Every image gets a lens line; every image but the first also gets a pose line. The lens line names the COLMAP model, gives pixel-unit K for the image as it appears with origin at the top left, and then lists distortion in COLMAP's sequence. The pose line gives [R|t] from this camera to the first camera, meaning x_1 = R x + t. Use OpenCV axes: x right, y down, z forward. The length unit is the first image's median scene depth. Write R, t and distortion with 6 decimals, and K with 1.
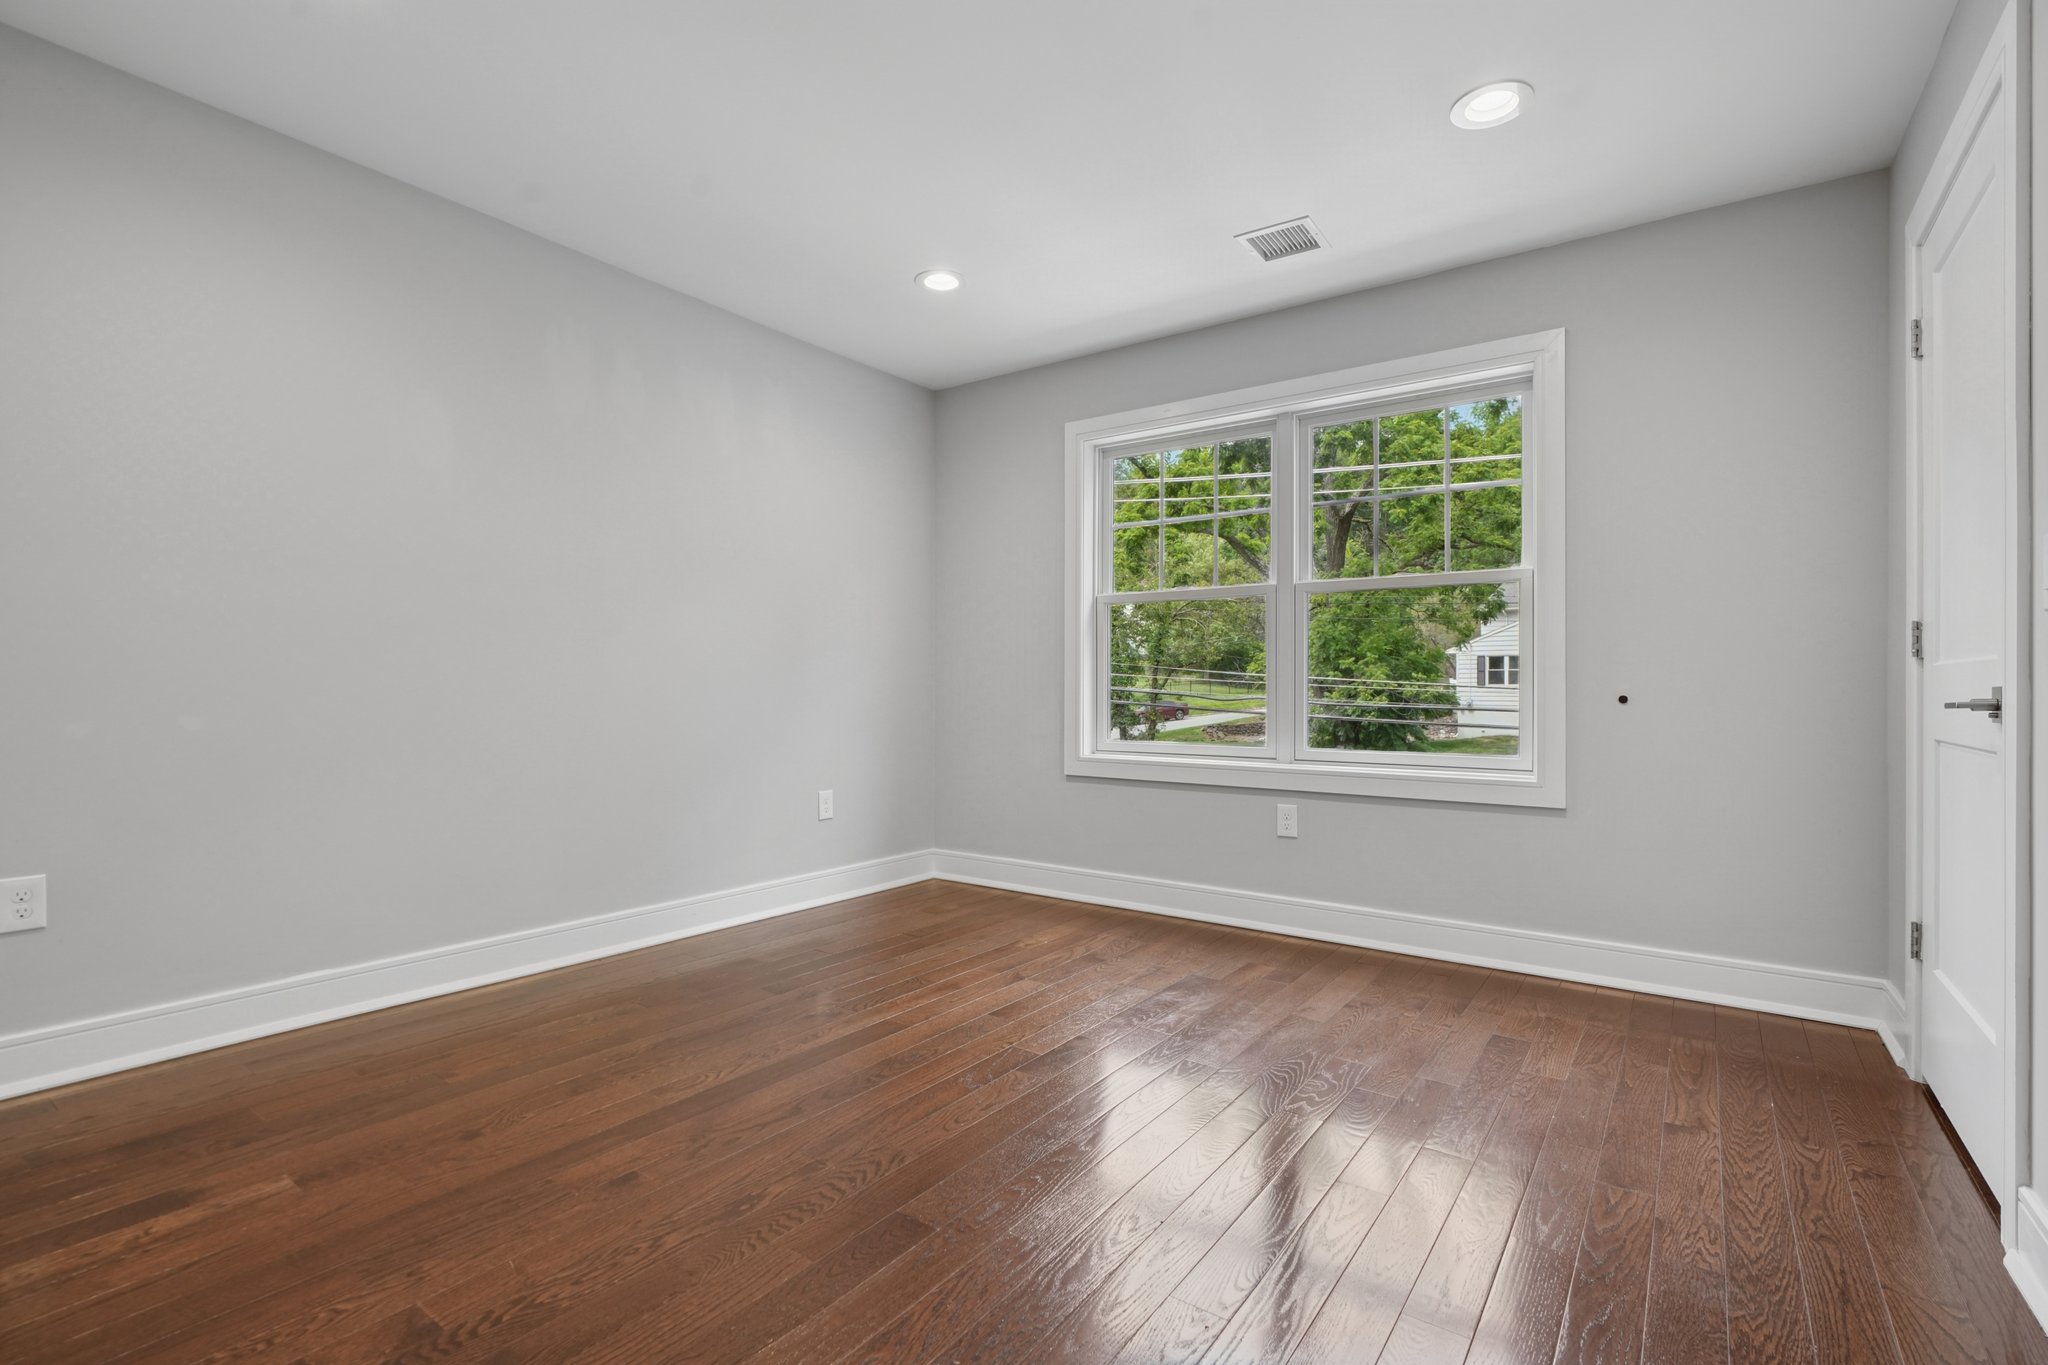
lens RADIAL K [[936.1, 0, 1032.4], [0, 936.1, 687.8], [0, 0, 1]] dist [-0.013347, -0.002692]
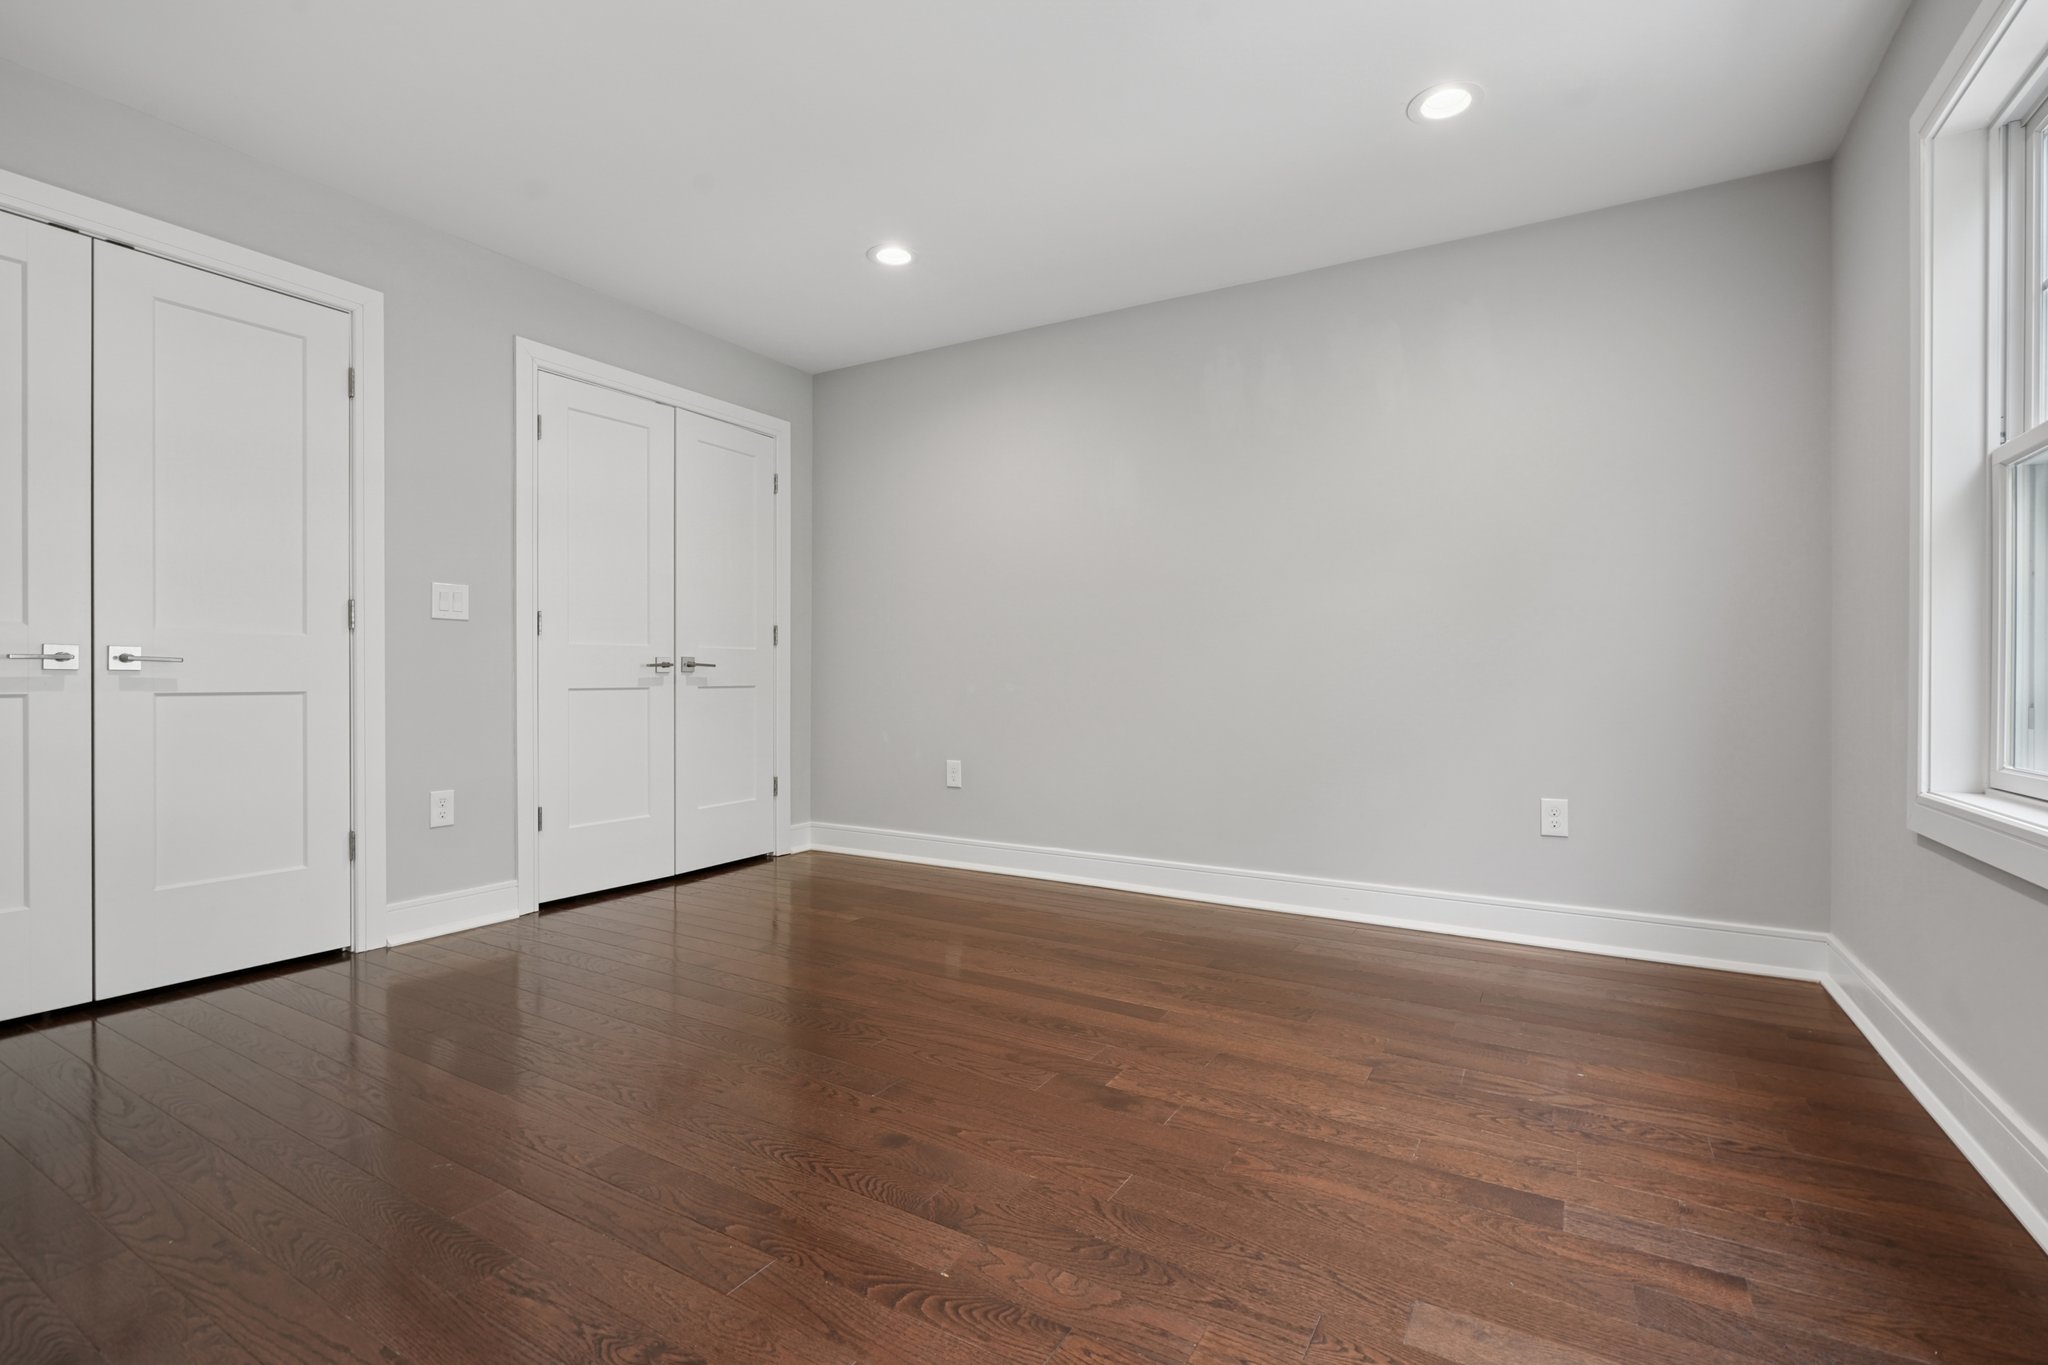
lens RADIAL K [[936.1, 0, 1019.9], [0, 936.1, 673.9], [0, 0, 1]] dist [-0.013347, -0.002692]
pose [[0.081902, 0.013682, -0.996546, 0.246992], [0.014765, 0.999779, 0.014940, -0.007063], [0.996531, -0.015937, 0.081682, 0.229607]]
